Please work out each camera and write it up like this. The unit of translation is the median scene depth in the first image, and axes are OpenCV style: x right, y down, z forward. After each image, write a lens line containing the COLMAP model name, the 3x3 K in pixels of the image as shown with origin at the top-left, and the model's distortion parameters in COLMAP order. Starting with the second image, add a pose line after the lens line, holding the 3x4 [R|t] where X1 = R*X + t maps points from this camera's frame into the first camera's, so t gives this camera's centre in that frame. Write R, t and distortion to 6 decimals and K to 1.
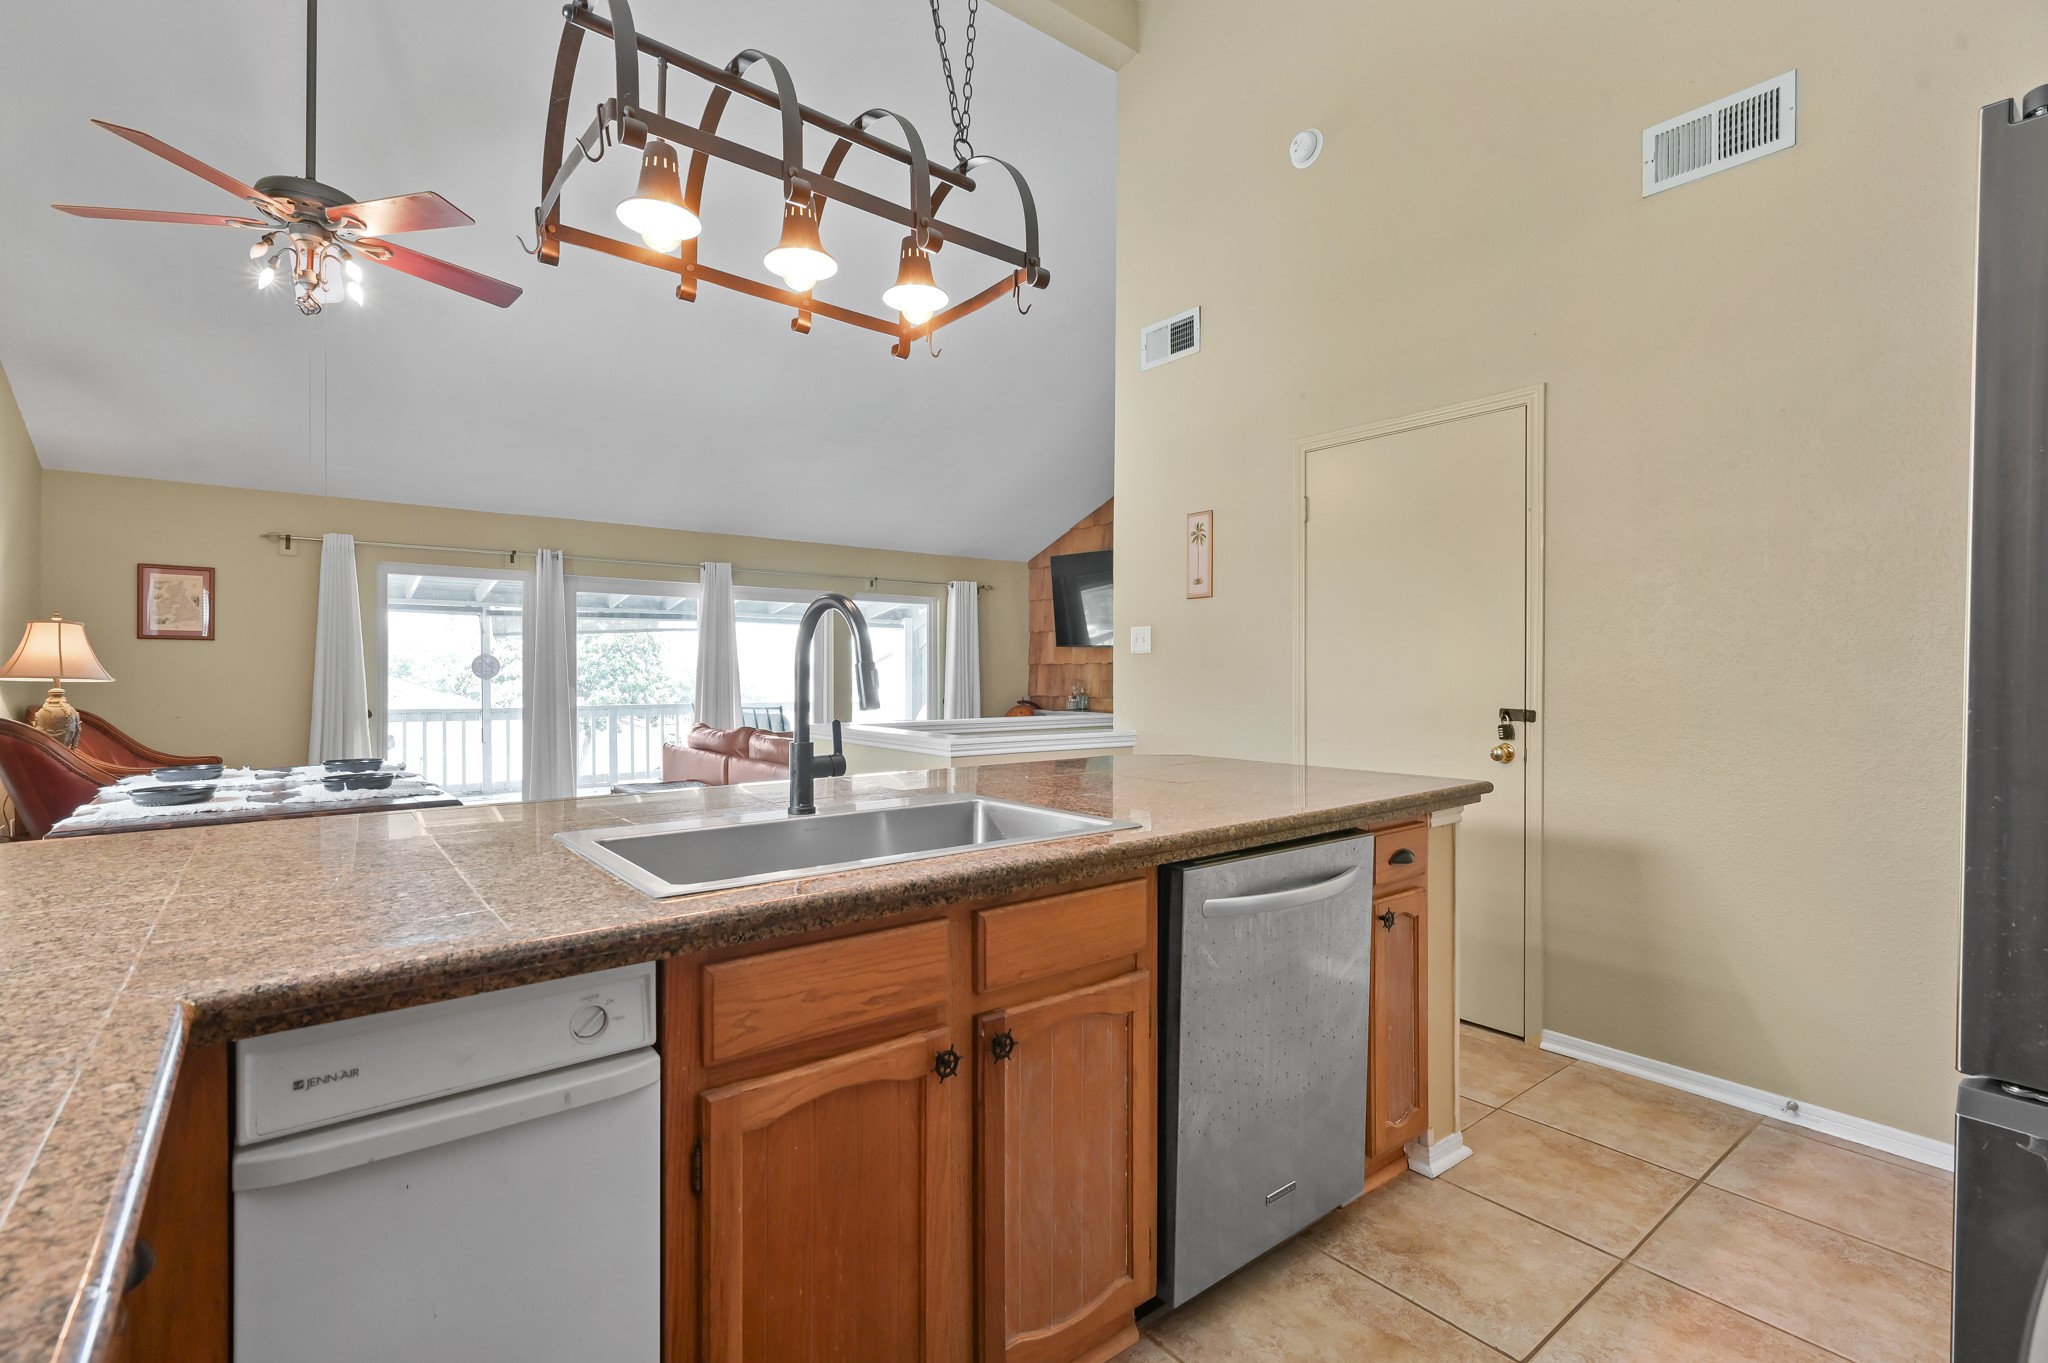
lens RADIAL K [[929.7, 0, 1025.0], [0, 929.7, 676.0], [0, 0, 1]] dist [0.010069, -0.000168]
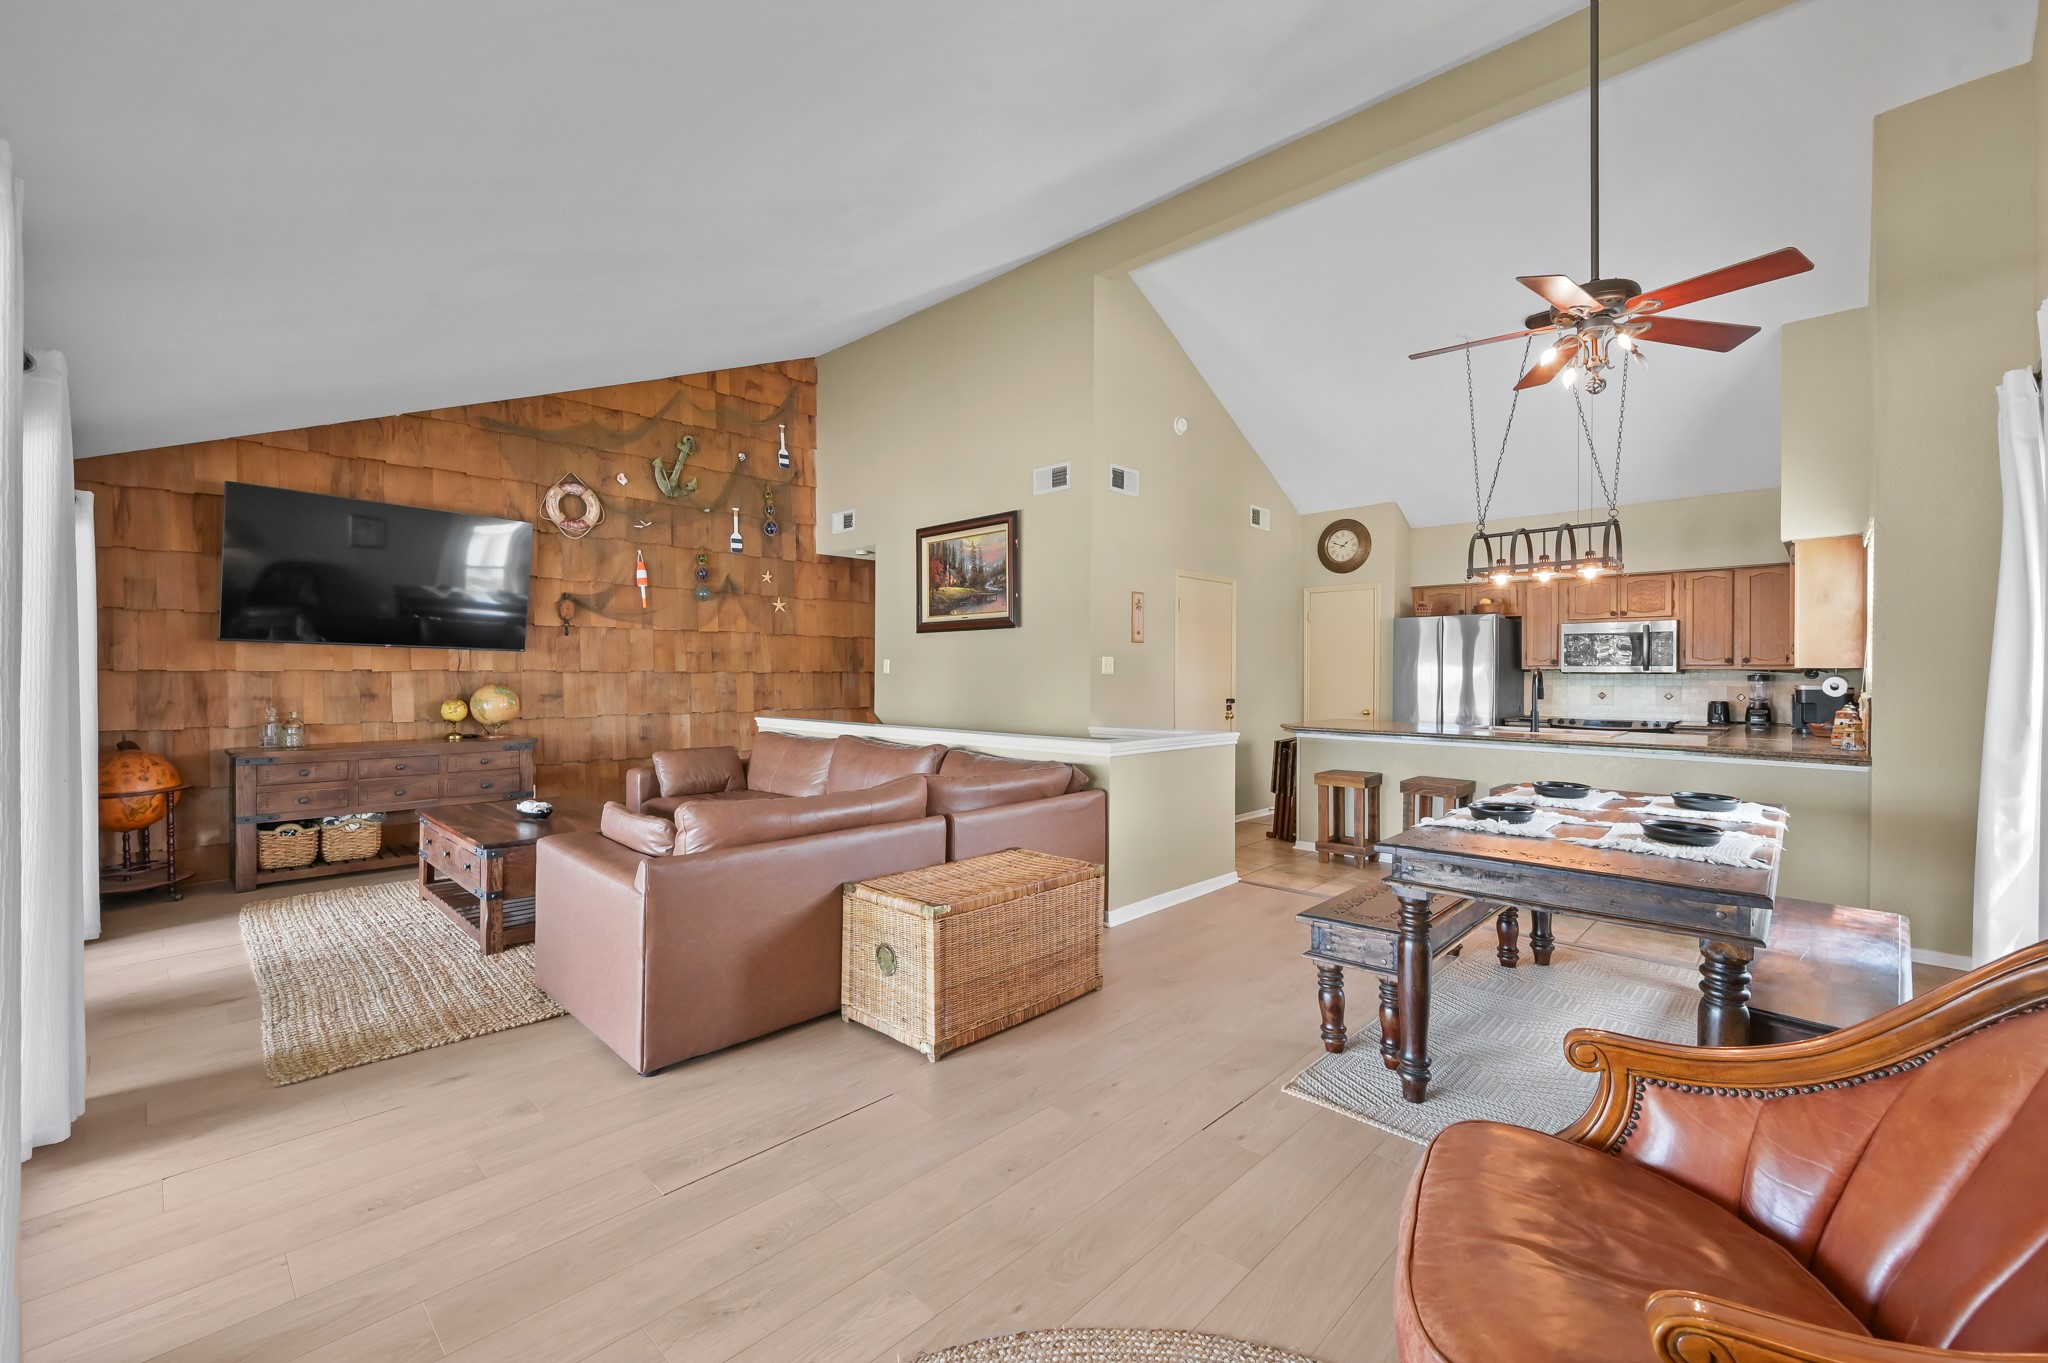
lens RADIAL K [[843.8, 0, 1017.3], [0, 843.8, 674.2], [0, 0, 1]] dist [-0.000236, 0.000238]
pose [[-0.127152, -0.003183, 0.991878, -1.870740], [-0.000491, 0.999995, 0.003146, -0.043502], [-0.991883, -0.000087, -0.127152, 2.011722]]
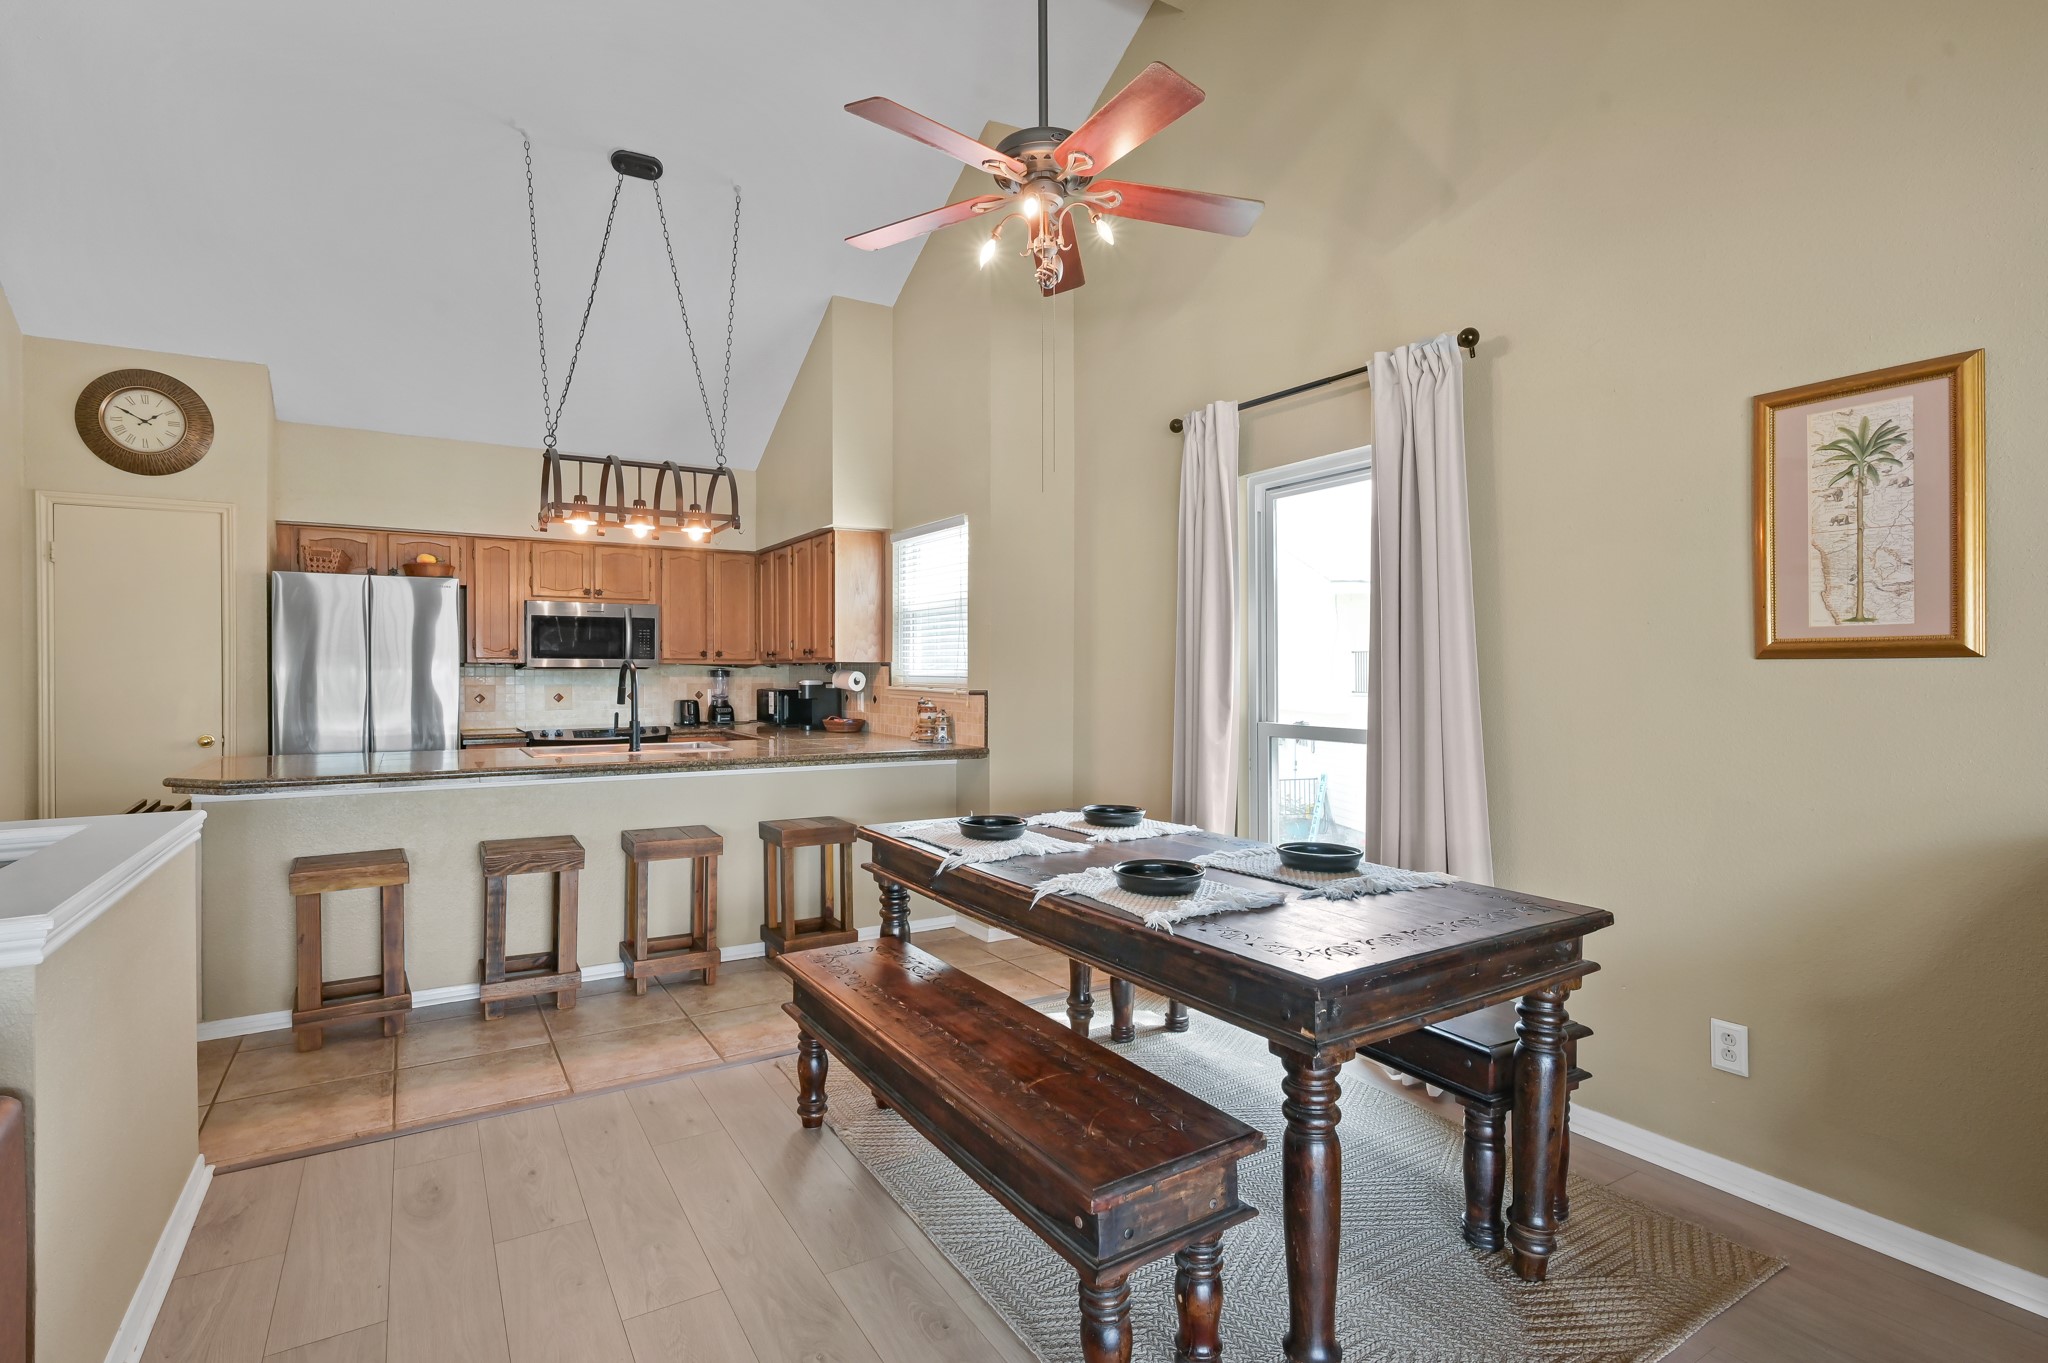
lens RADIAL K [[986.6, 0, 1010.3], [0, 986.6, 675.4], [0, 0, 1]] dist [0.001427, 0.000610]
pose [[-0.992127, -0.000606, 0.125236, -0.921988], [0.000253, 0.999977, 0.006839, -0.038313], [-0.125237, 0.006817, -0.992103, 2.075417]]
